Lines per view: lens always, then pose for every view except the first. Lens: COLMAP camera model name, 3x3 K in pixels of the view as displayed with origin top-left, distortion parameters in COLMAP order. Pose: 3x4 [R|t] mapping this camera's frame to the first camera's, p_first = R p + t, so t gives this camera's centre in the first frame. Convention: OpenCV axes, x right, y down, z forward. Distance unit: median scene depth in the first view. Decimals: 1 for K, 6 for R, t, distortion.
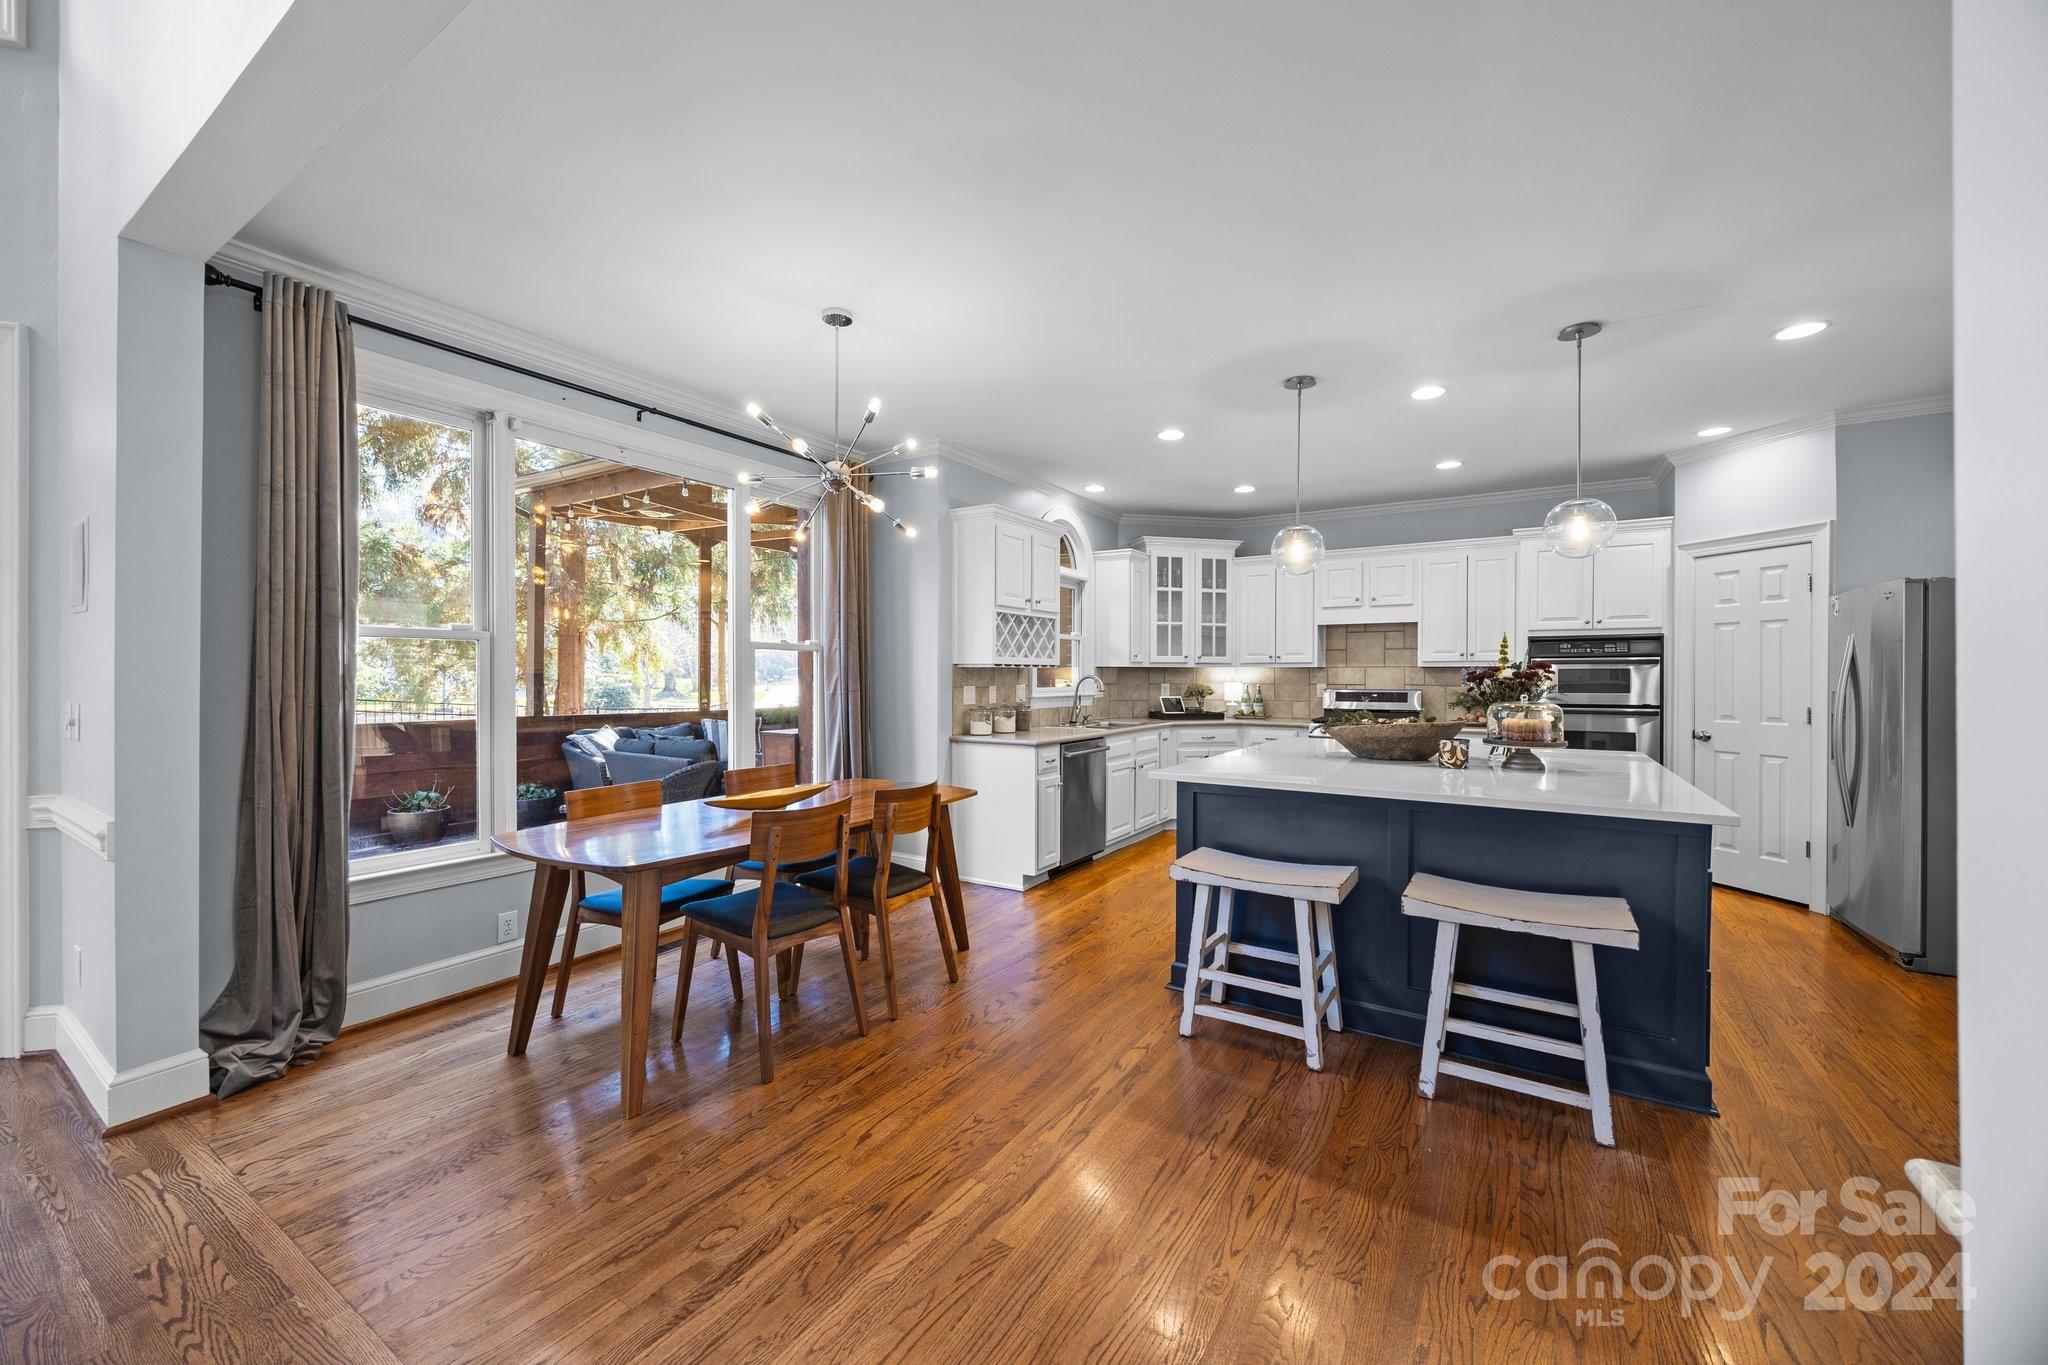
lens RADIAL K [[784.7, 0, 1021.9], [0, 784.7, 680.7], [0, 0, 1]] dist [-0.005109, 0.000636]
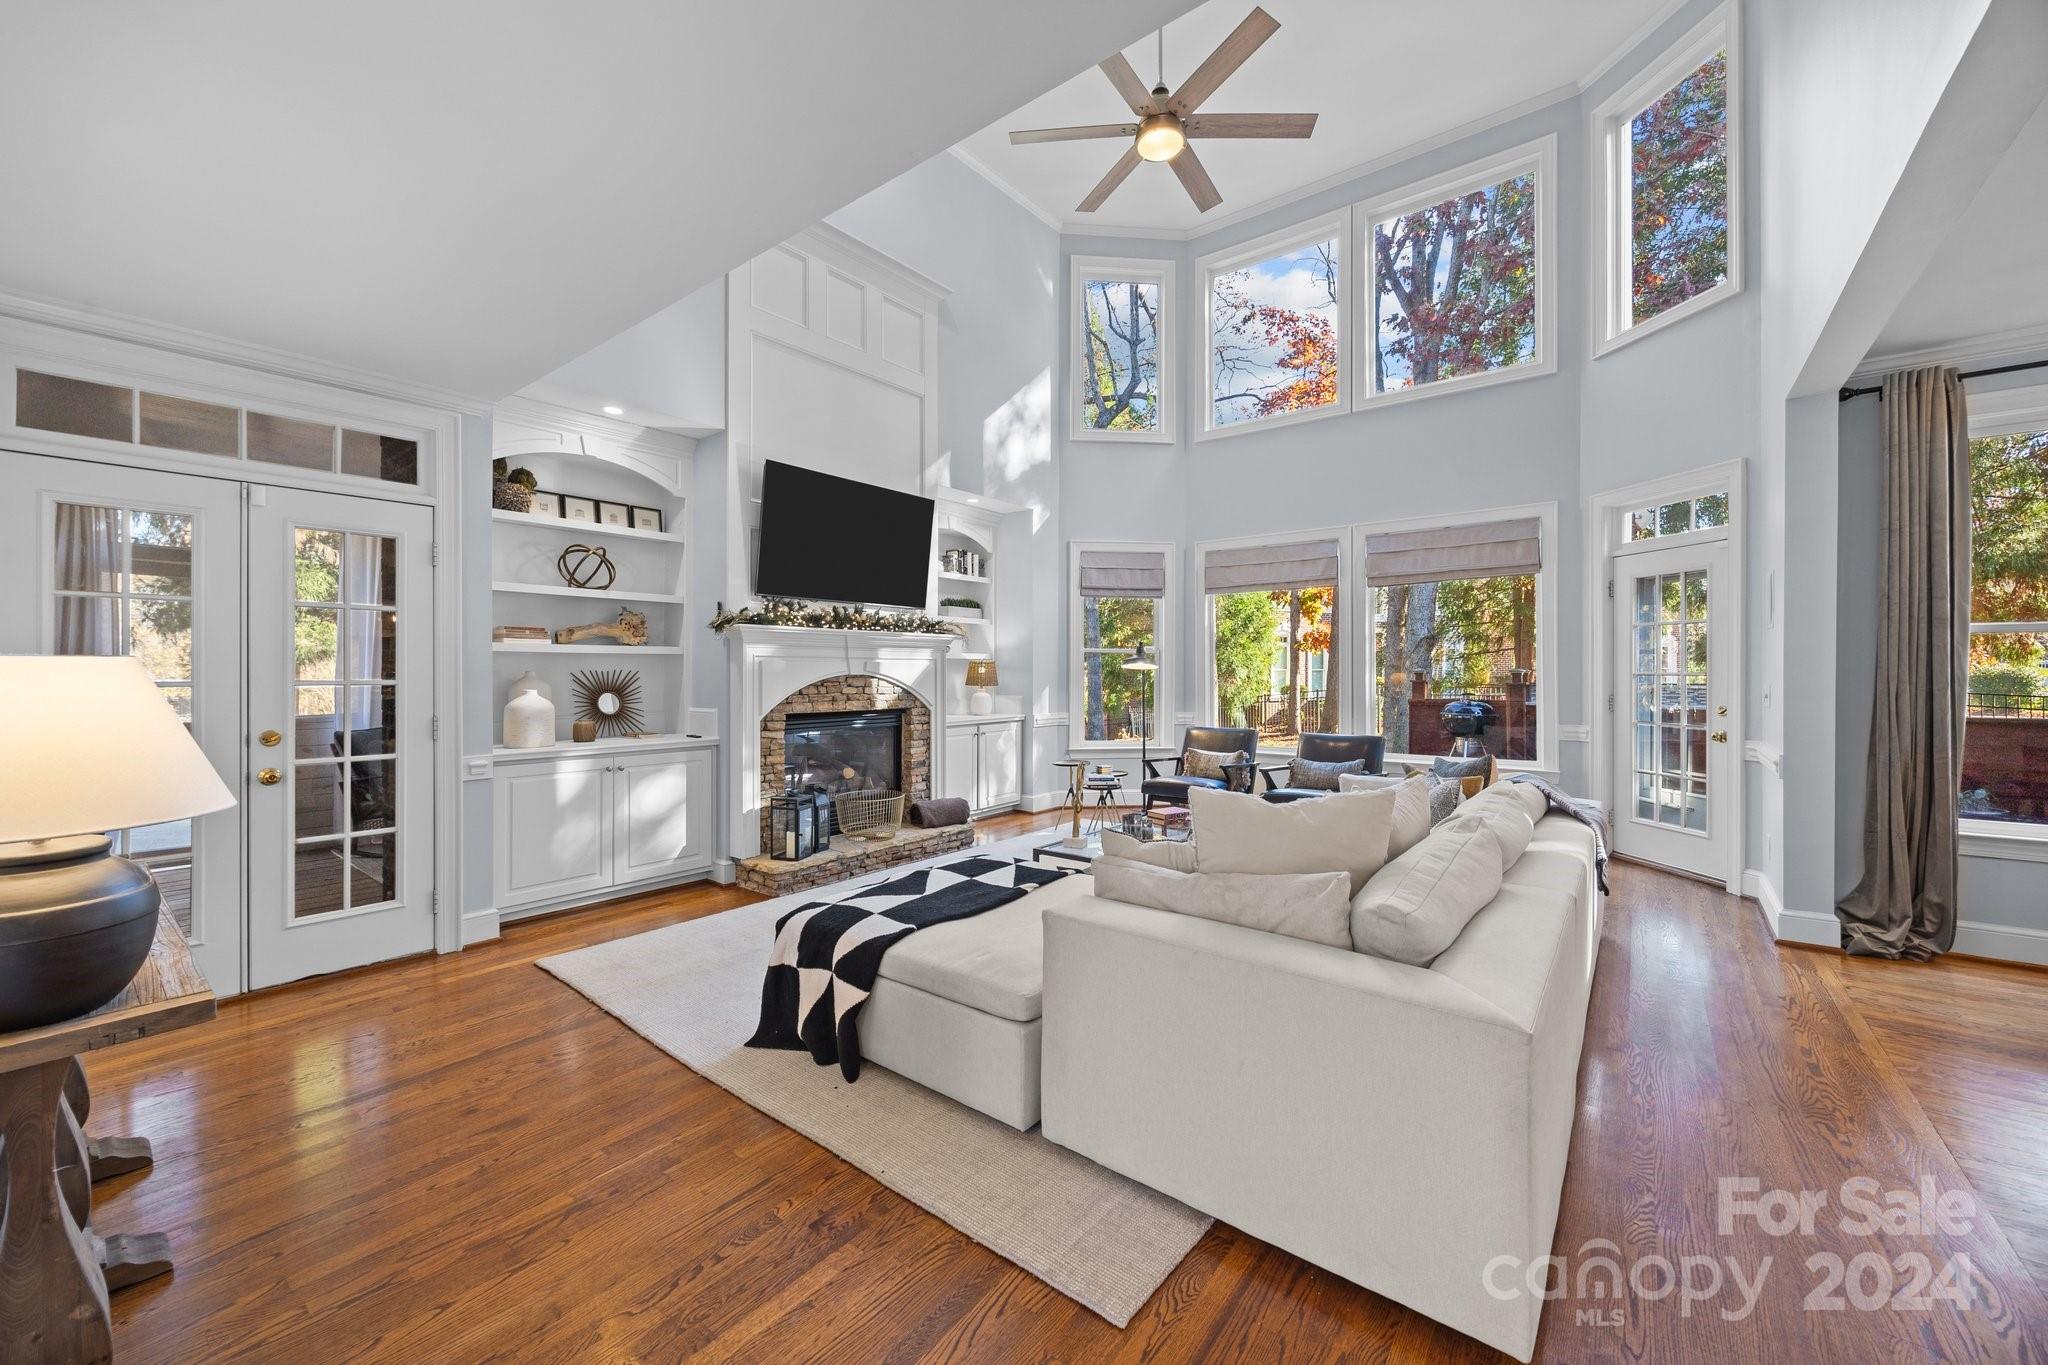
lens RADIAL K [[784.7, 0, 1026.7], [0, 784.7, 669.0], [0, 0, 1]] dist [-0.005109, 0.000636]
pose [[-0.102178, -0.005325, -0.994752, 0.294803], [-0.007113, 0.999964, -0.004623, 0.008082], [0.994741, 0.006603, -0.102213, -0.193955]]
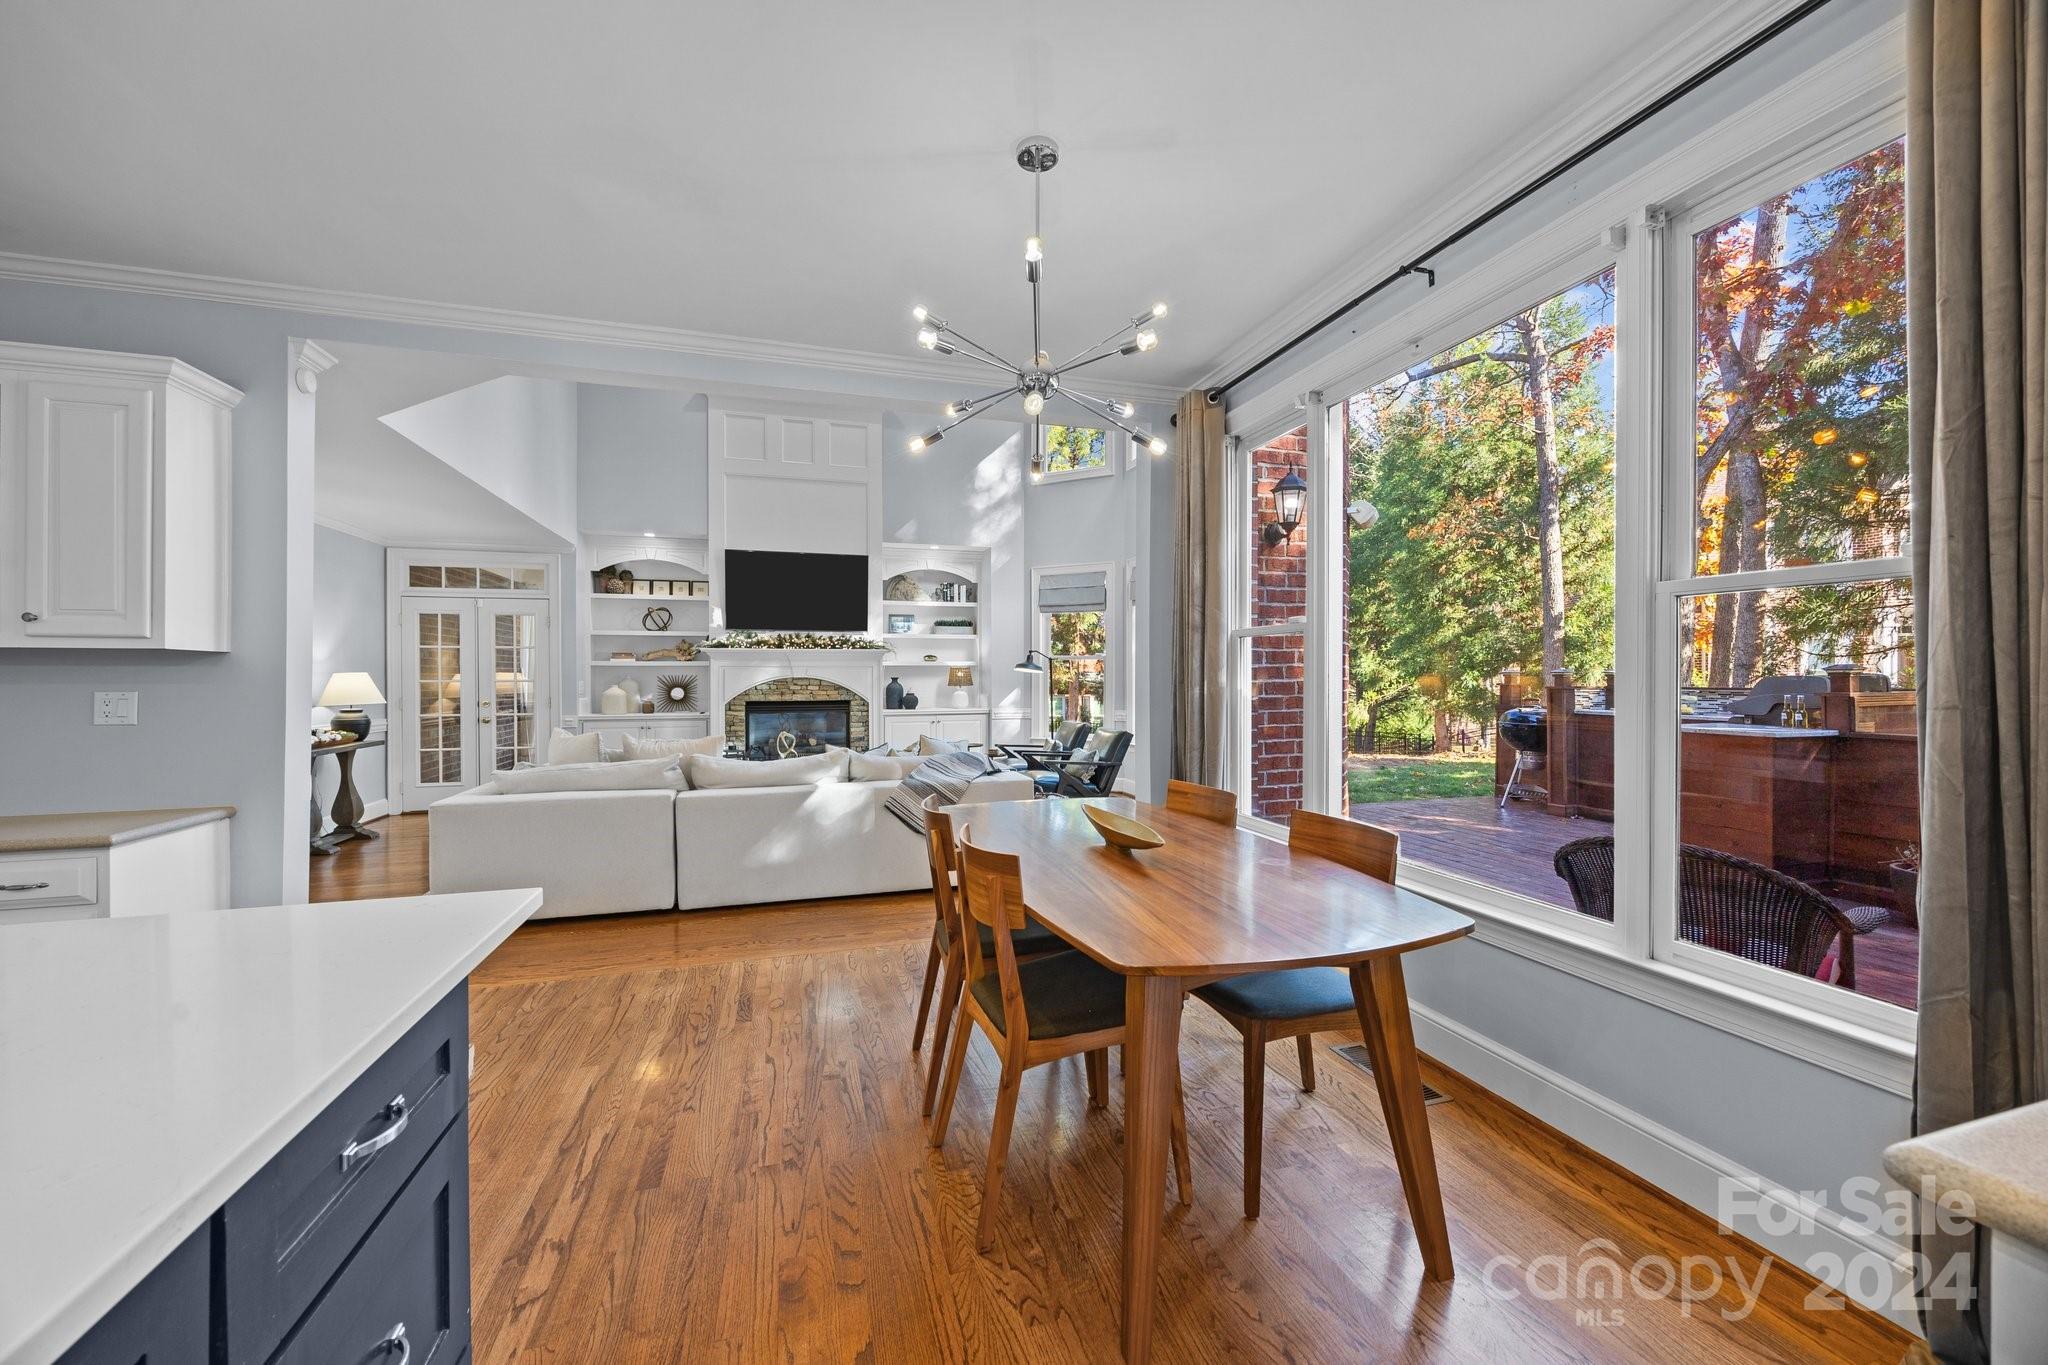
lens RADIAL K [[784.7, 0, 1029.9], [0, 784.7, 680.8], [0, 0, 1]] dist [-0.005109, 0.000636]
pose [[-0.650787, 0.003767, -0.759251, 0.194554], [-0.004568, 0.999950, 0.008876, 0.002565], [0.759247, 0.009245, -0.650737, 0.924552]]
